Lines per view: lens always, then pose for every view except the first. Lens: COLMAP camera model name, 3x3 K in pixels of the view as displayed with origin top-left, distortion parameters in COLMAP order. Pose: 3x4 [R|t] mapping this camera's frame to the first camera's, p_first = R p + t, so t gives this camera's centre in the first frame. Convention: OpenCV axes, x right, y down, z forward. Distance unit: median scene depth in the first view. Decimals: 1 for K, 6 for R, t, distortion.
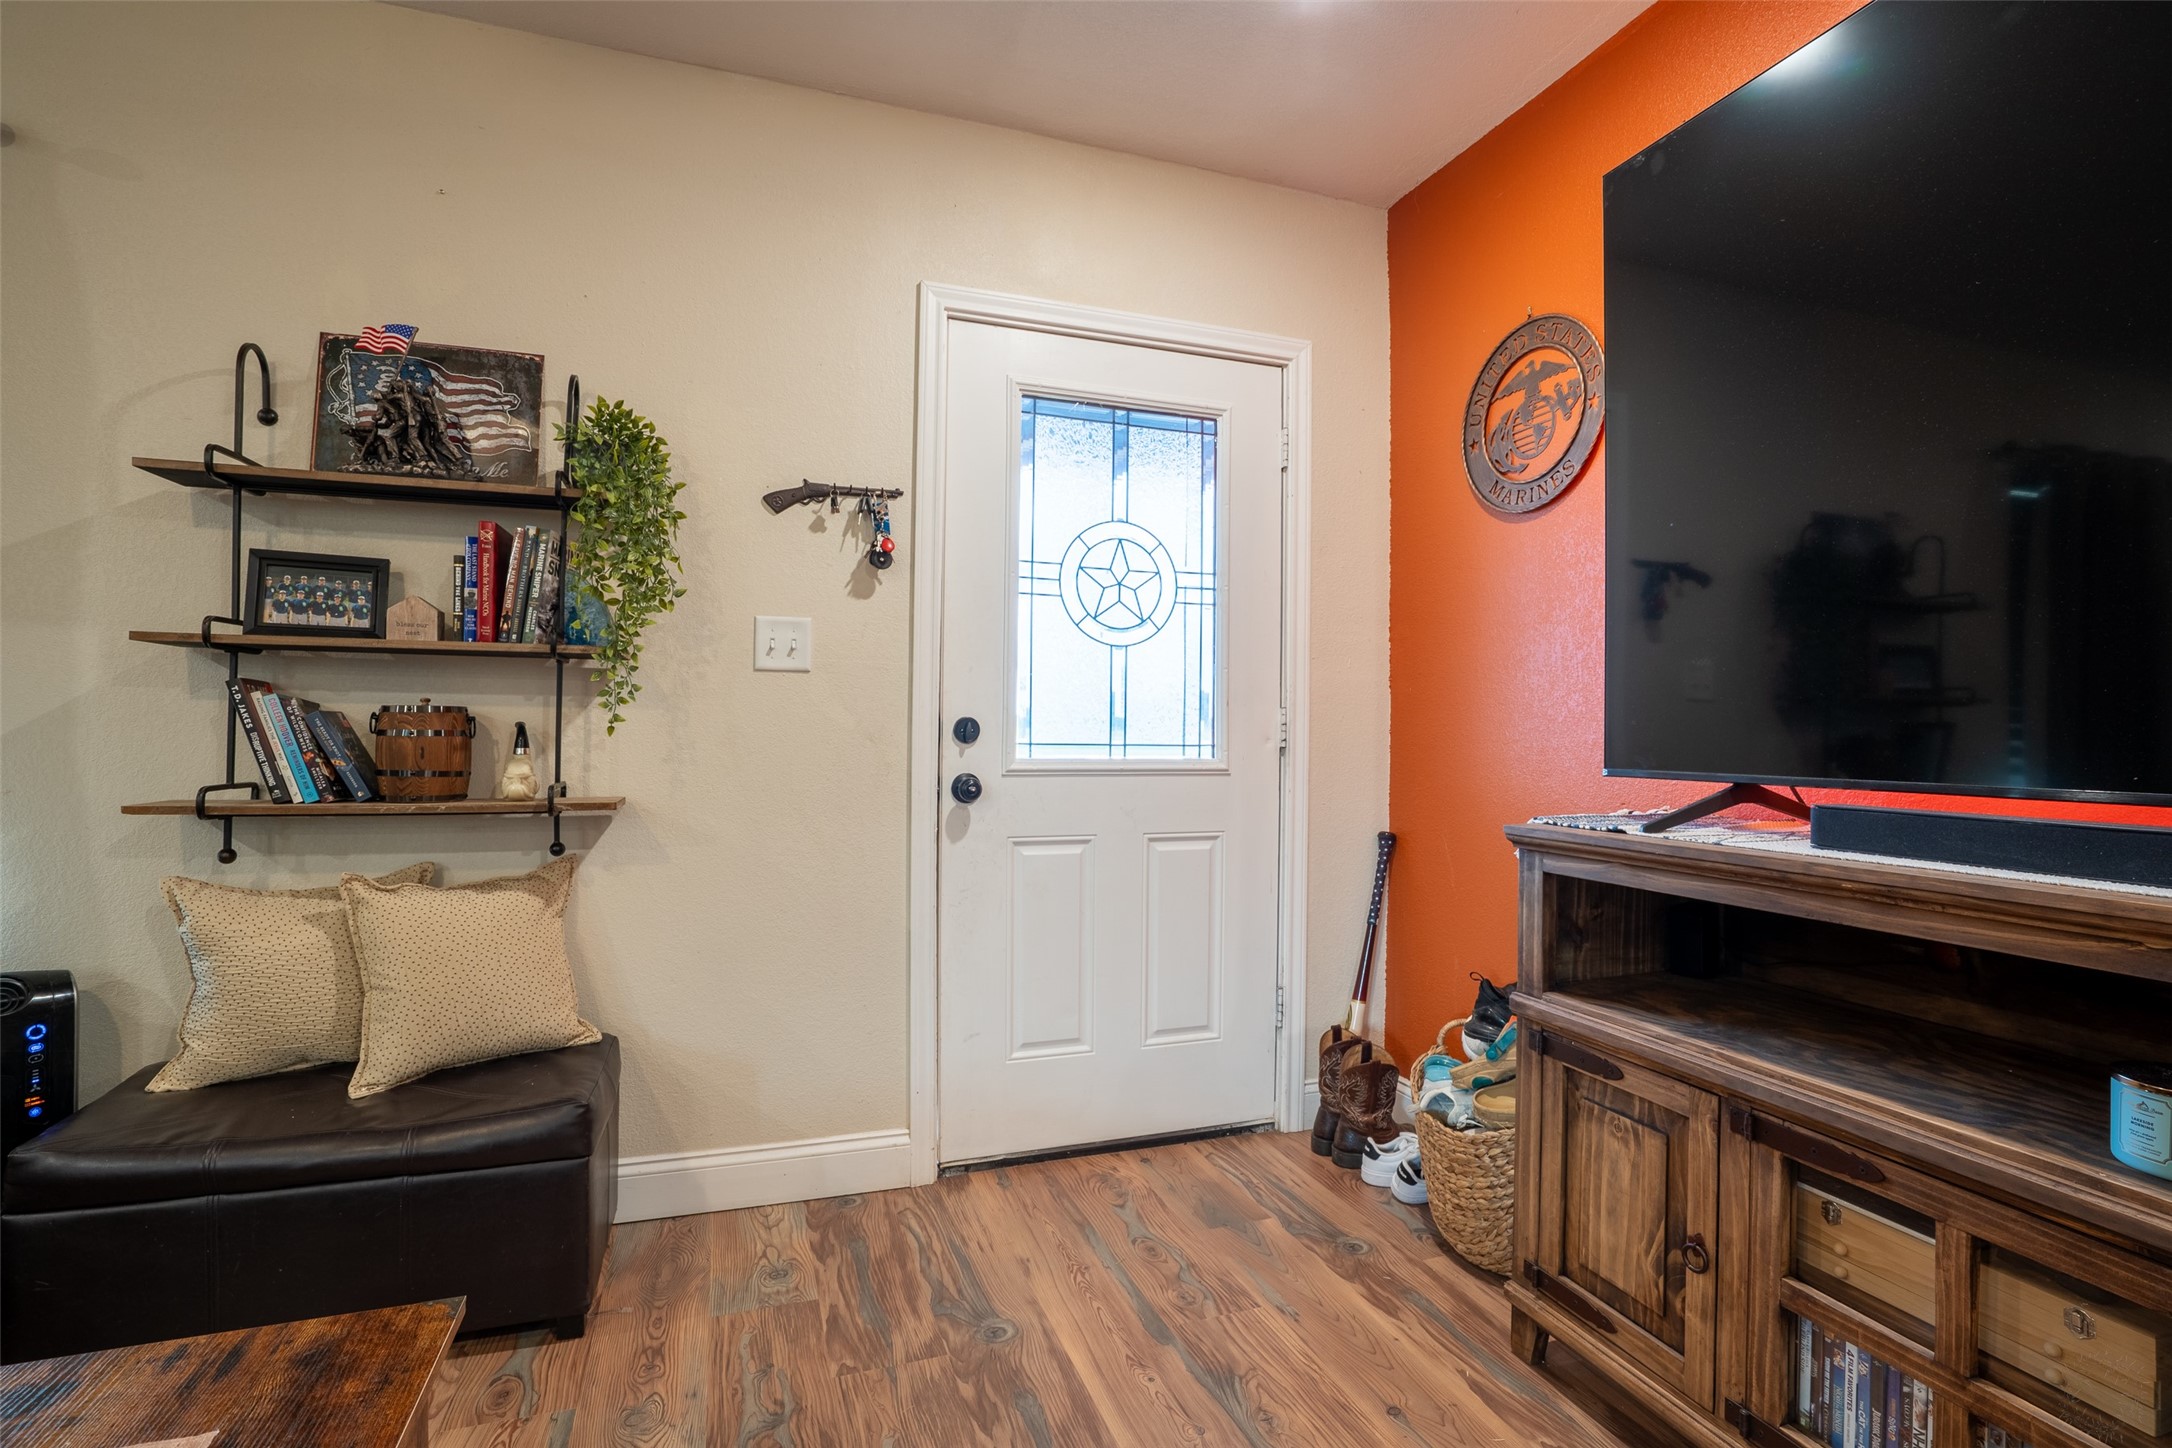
lens RADIAL K [[1009.1, 0, 1093.3], [0, 1009.1, 726.1], [0, 0, 1]] dist [-0.052048, 0.017261]
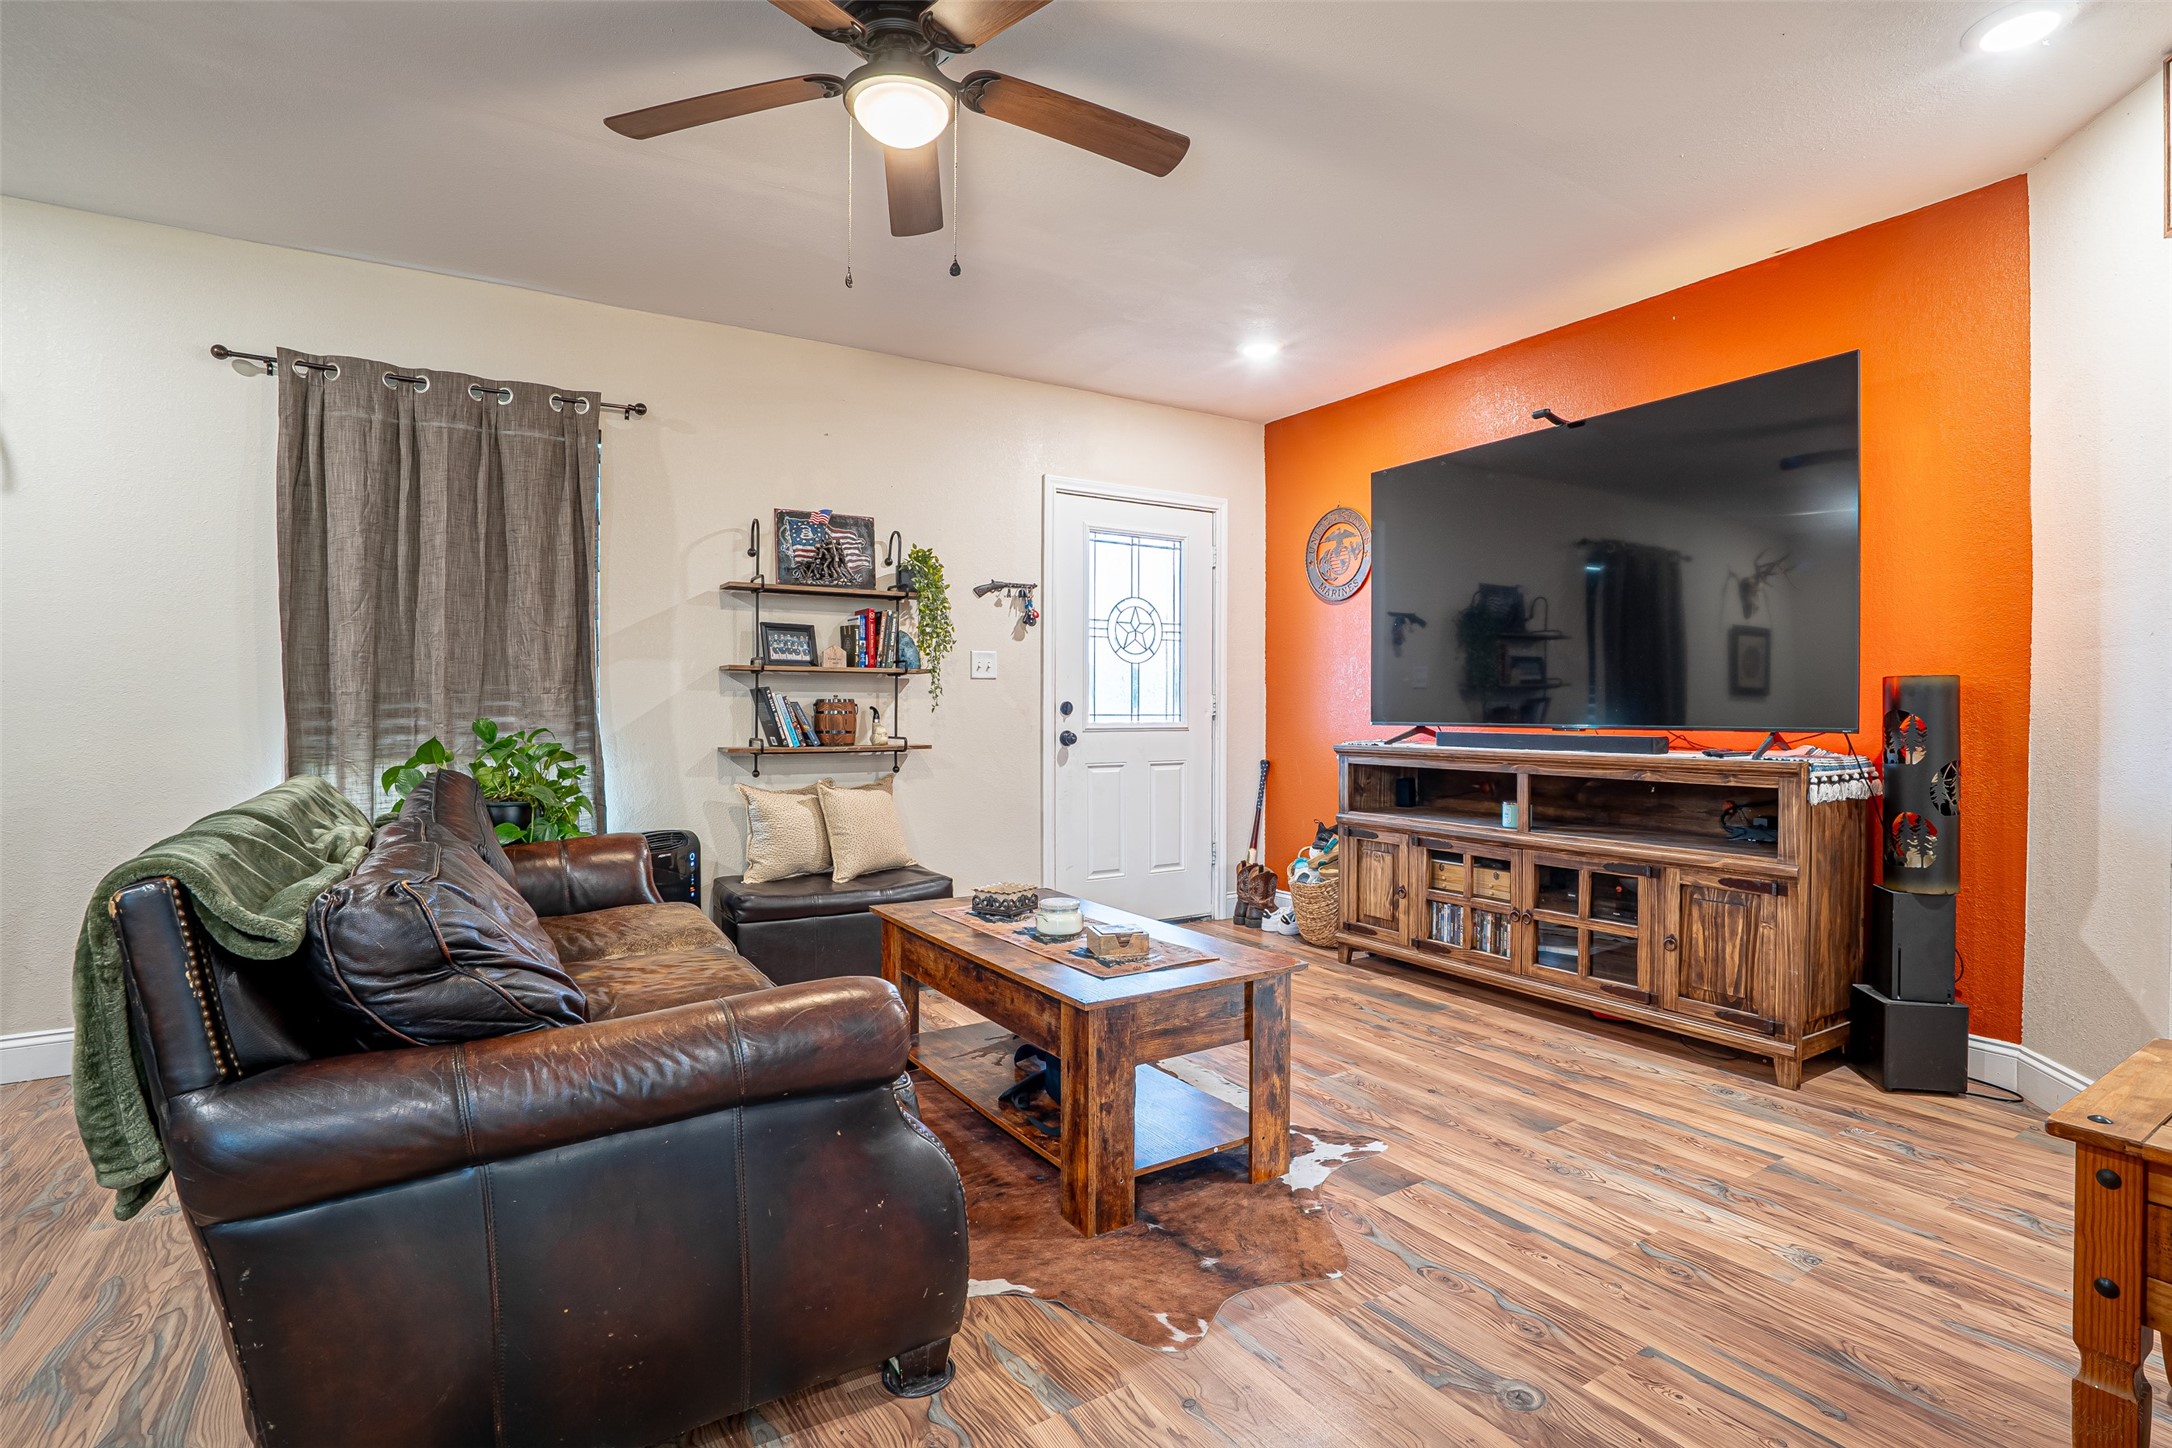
lens RADIAL K [[1056.3, 0, 1129.1], [0, 1056.3, 714.5], [0, 0, 1]] dist [-0.053043, 0.011072]
pose [[0.971101, -0.010467, 0.238438, -0.540135], [0.007250, 0.999871, 0.014365, -0.013262], [-0.238558, -0.012221, 0.971051, -1.089221]]
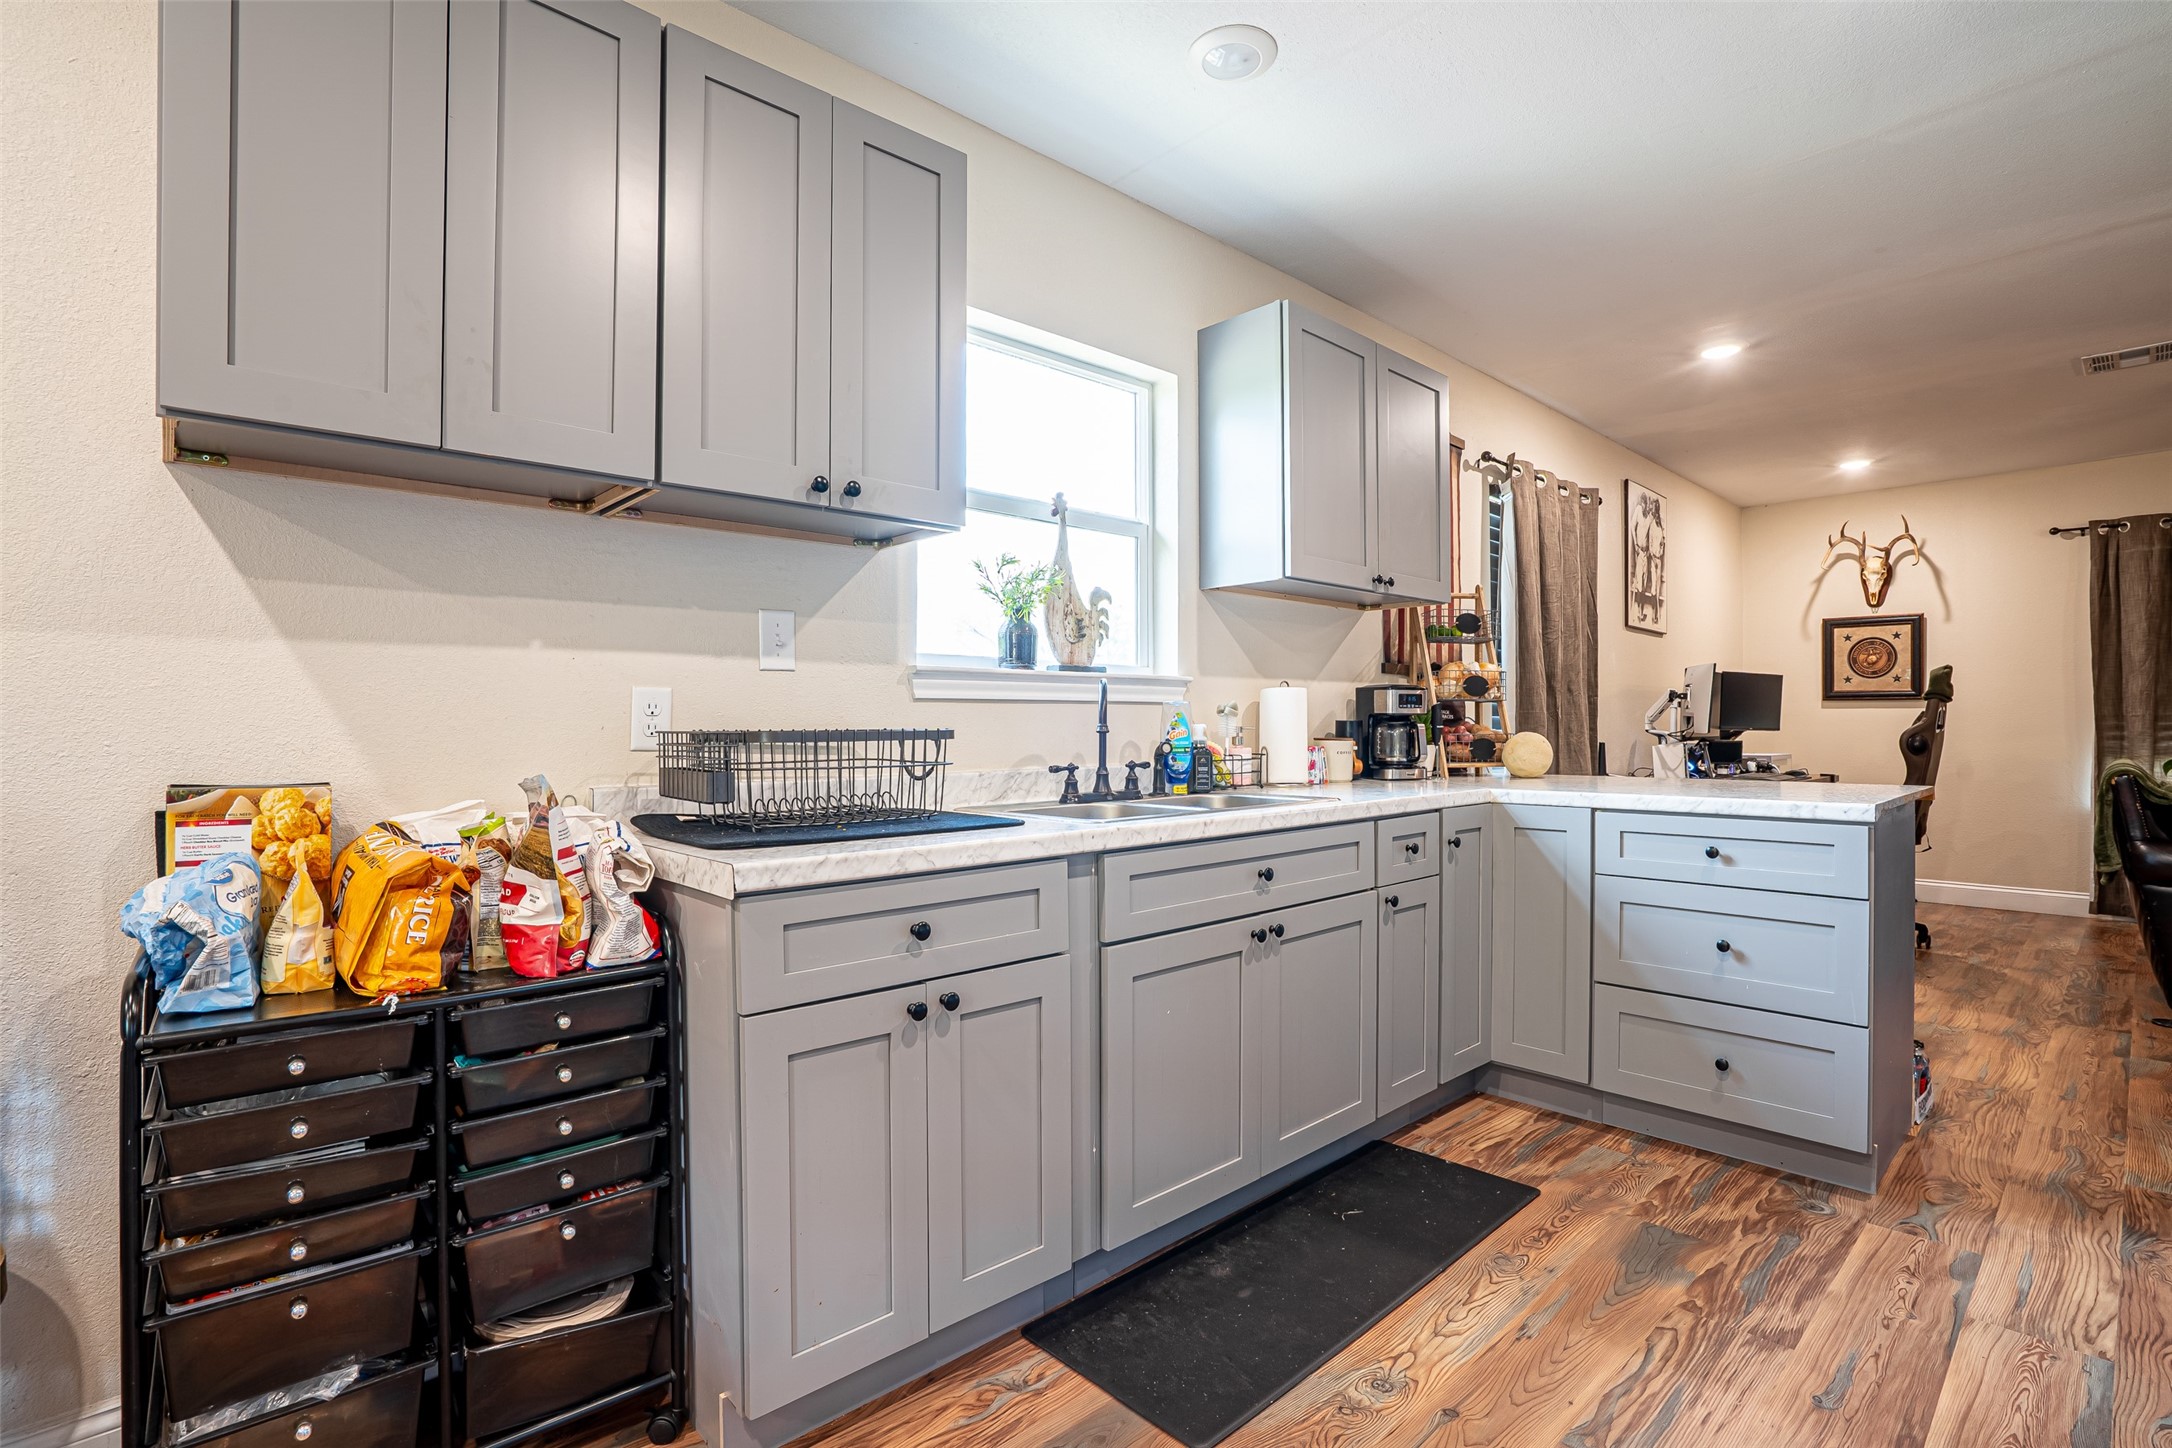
lens RADIAL K [[1009.1, 0, 1100.8], [0, 1009.1, 733.4], [0, 0, 1]] dist [-0.052048, 0.017261]
pose [[0.393151, 0.000508, -0.919474, -0.086930], [0.007305, 0.999967, 0.003675, -0.014784], [0.919445, -0.008161, 0.393134, -2.655605]]
